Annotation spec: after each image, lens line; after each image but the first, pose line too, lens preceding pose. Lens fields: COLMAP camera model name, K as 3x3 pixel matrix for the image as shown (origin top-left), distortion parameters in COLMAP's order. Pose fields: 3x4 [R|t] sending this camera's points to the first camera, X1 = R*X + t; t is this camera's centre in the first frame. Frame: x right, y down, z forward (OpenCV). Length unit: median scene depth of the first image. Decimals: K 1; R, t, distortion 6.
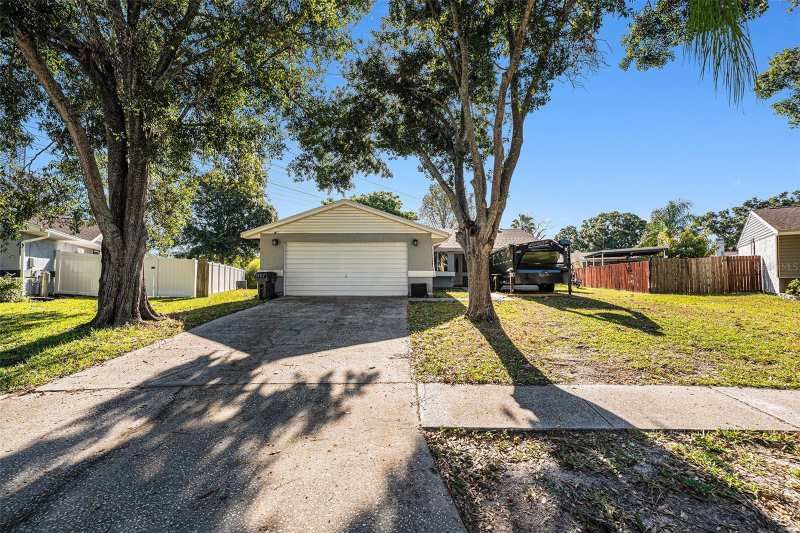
lens RADIAL K [[315.3, 0, 400.0], [0, 315.3, 266.5], [0, 0, 1]] dist [-0.013736, 0.000147]
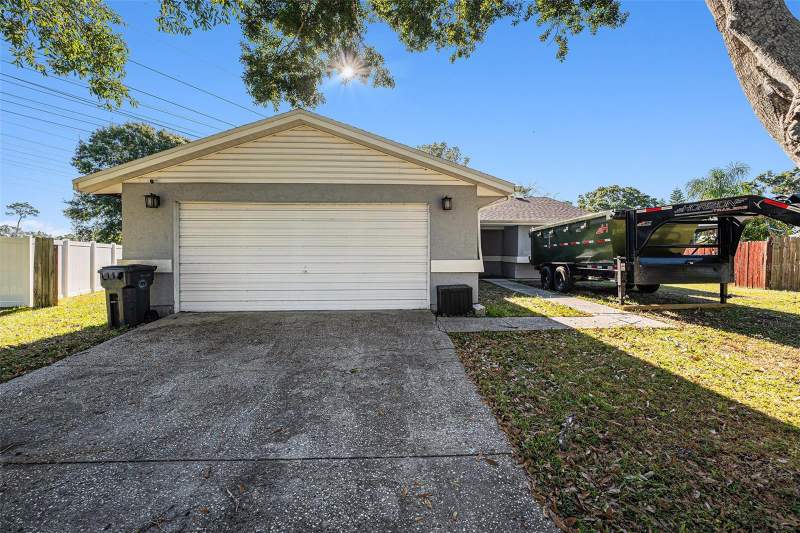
lens RADIAL K [[321.8, 0, 400.8], [0, 321.8, 253.5], [0, 0, 1]] dist [-0.018180, 0.000042]
pose [[0.997686, -0.001301, 0.067973, -0.055518], [-0.000739, 0.999550, 0.029984, -0.012459], [-0.067982, -0.029965, 0.997236, 0.482519]]
